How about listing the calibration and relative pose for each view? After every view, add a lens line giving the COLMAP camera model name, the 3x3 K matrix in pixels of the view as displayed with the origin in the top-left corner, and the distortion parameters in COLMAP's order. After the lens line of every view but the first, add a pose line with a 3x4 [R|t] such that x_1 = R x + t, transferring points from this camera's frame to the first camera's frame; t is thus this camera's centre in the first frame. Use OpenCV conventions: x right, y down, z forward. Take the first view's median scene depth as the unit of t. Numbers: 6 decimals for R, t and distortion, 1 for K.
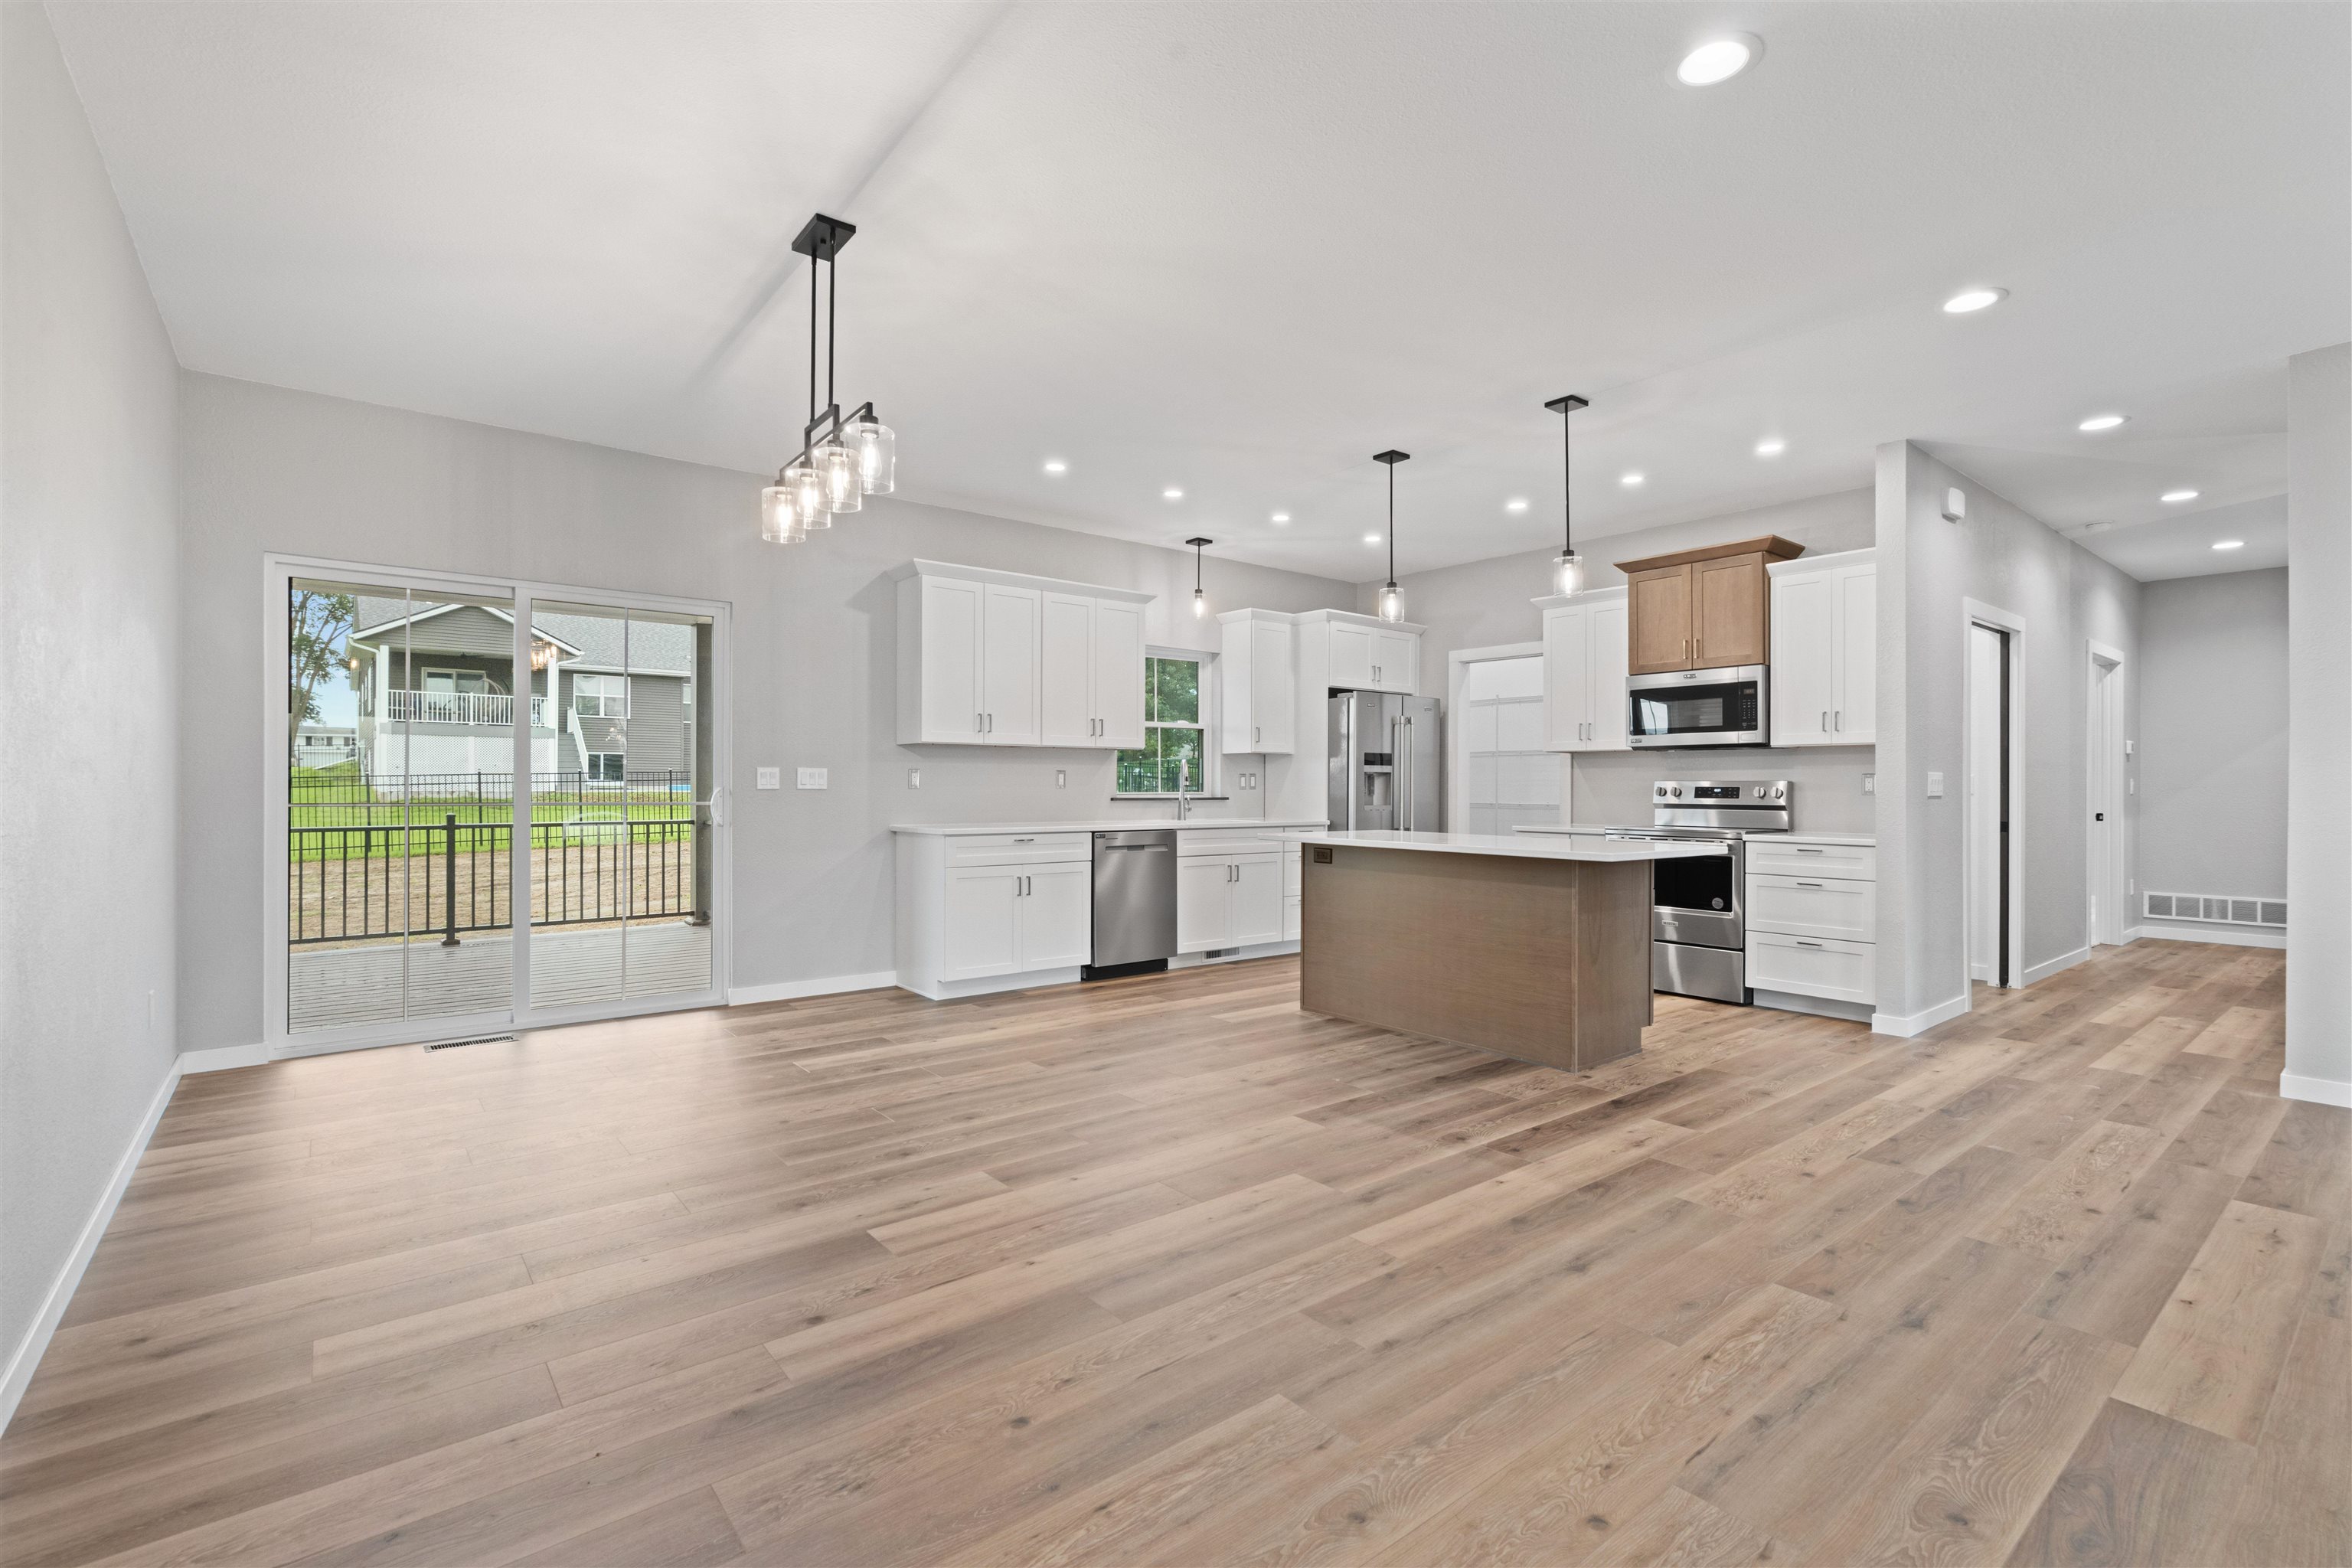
lens RADIAL K [[1060.0, 0, 1162.9], [0, 1060.0, 786.9], [0, 0, 1]] dist [-0.000174, -0.000128]
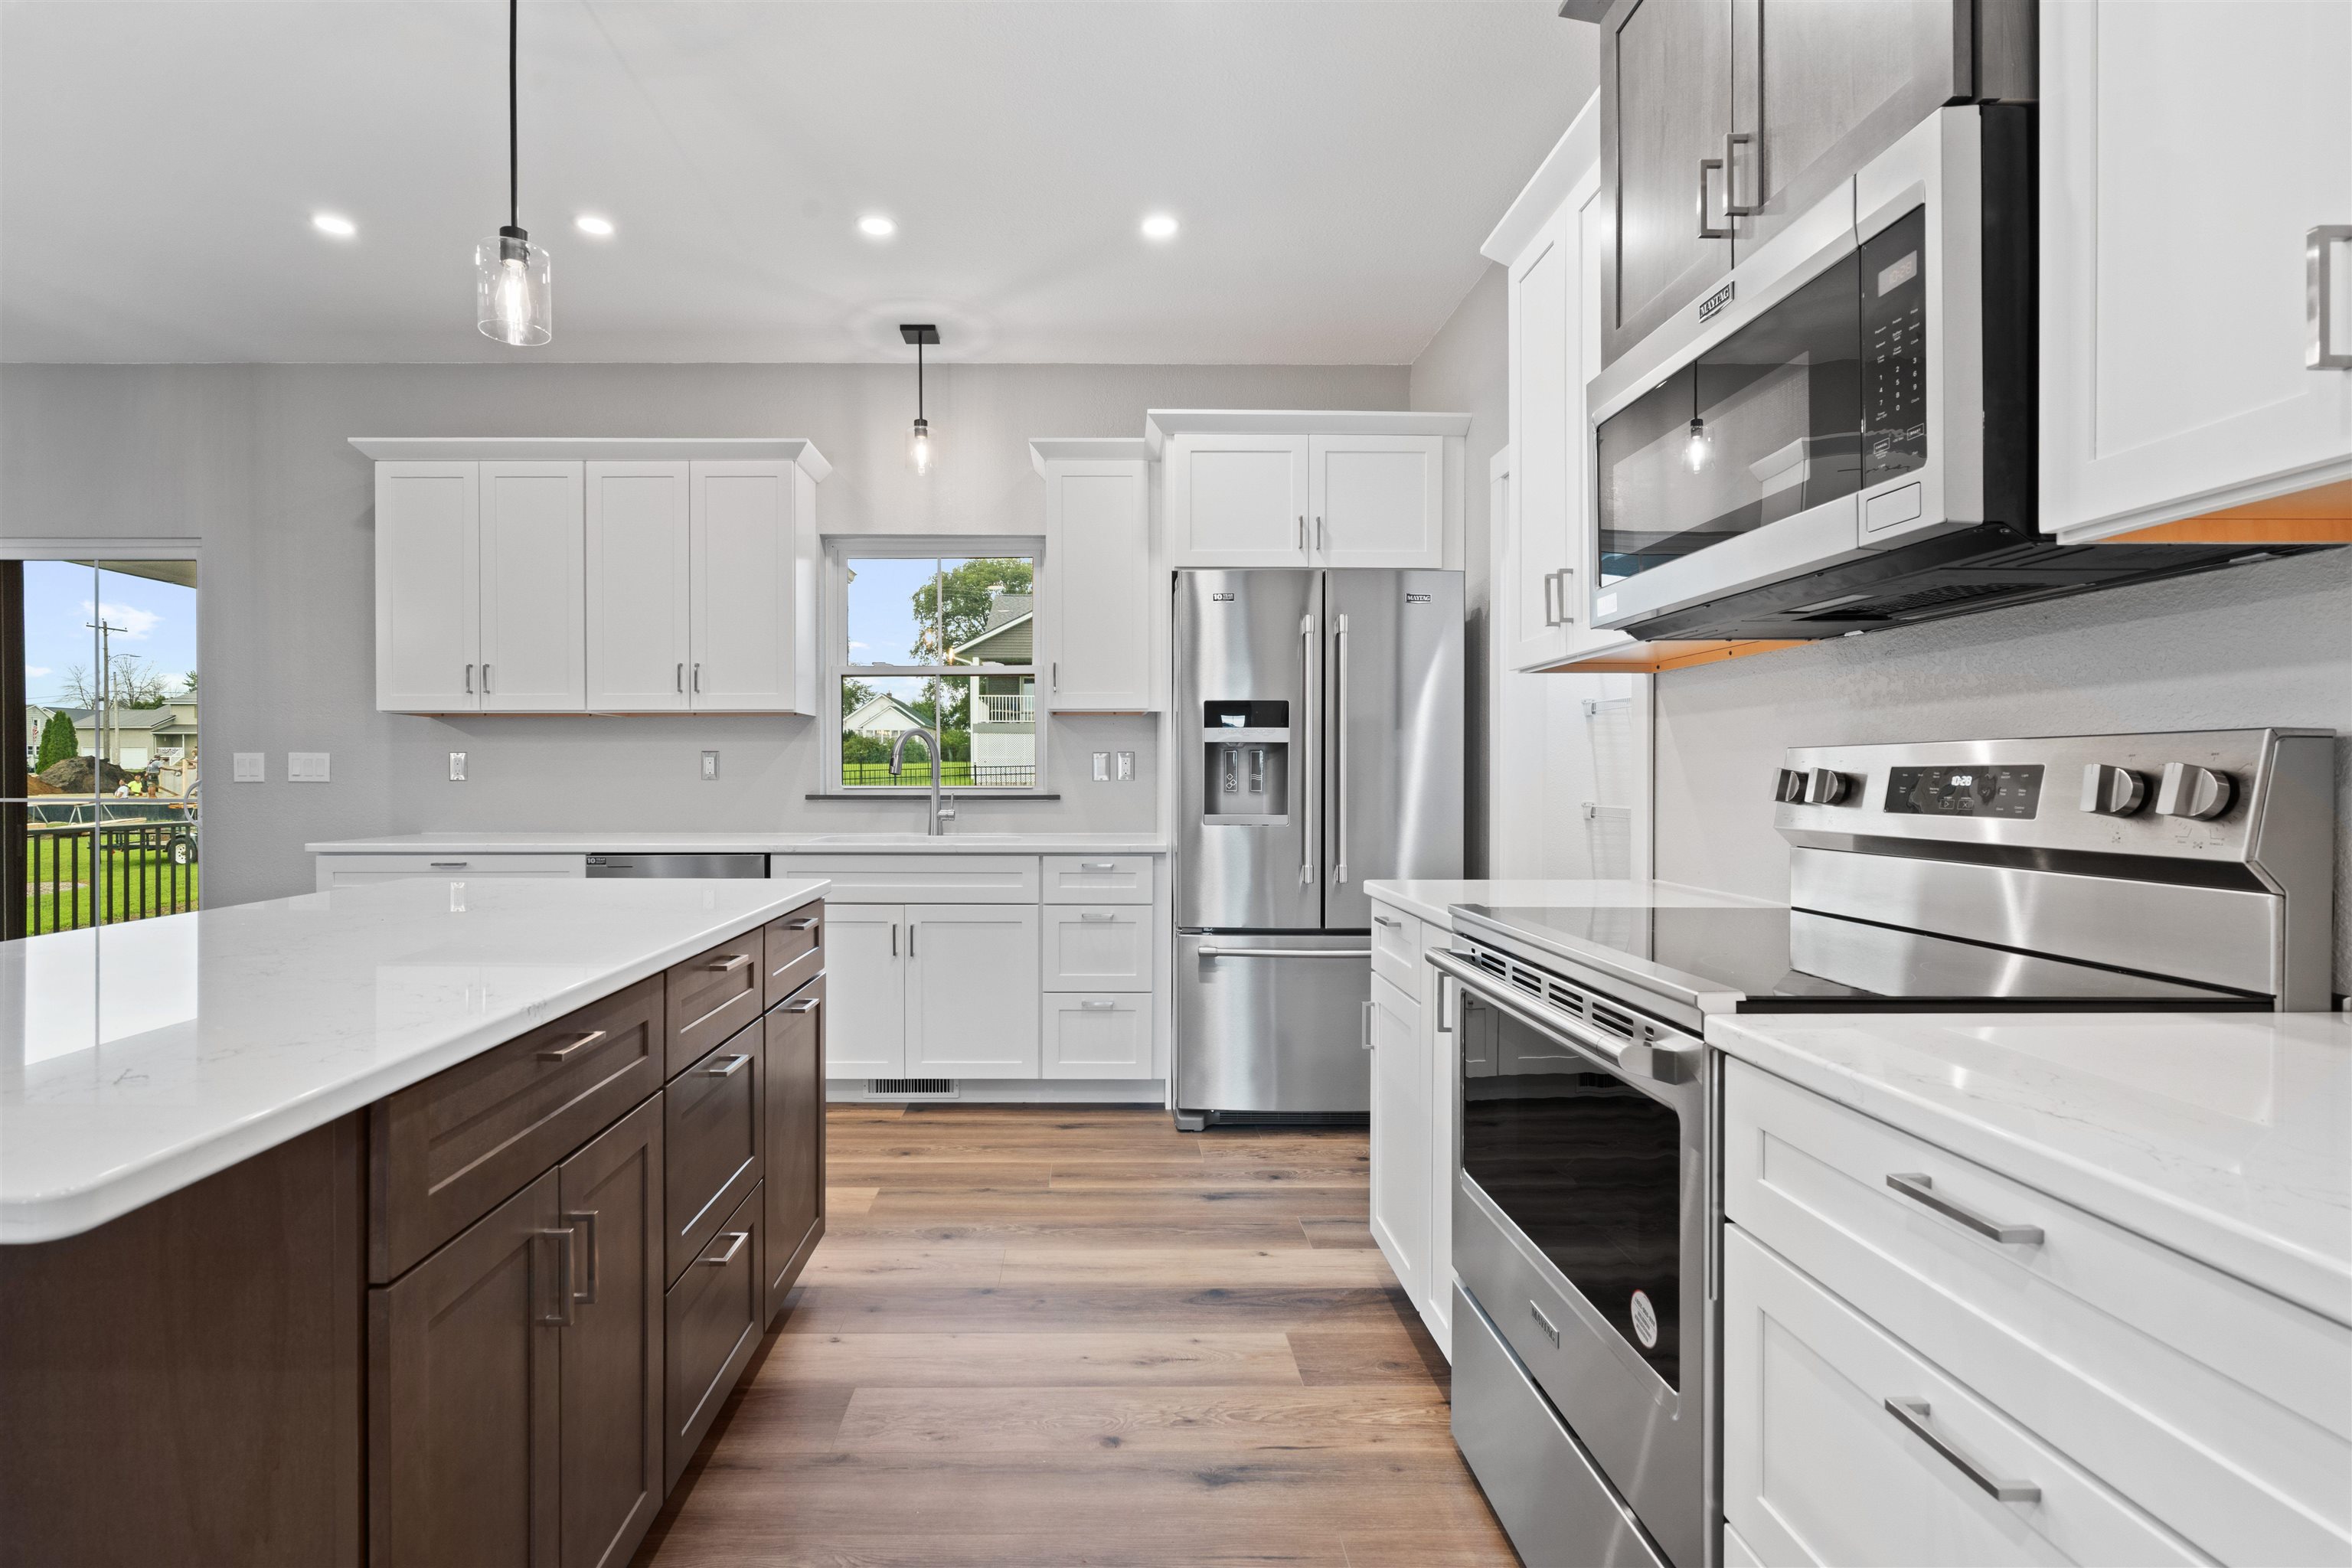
lens RADIAL K [[1060.0, 0, 1179.9], [0, 1060.0, 781.6], [0, 0, 1]] dist [-0.000174, -0.000128]
pose [[0.785400, -0.001251, -0.618987, 0.505975], [0.003142, 0.999993, 0.001966, 0.002142], [0.618980, -0.003489, 0.785399, 0.678653]]
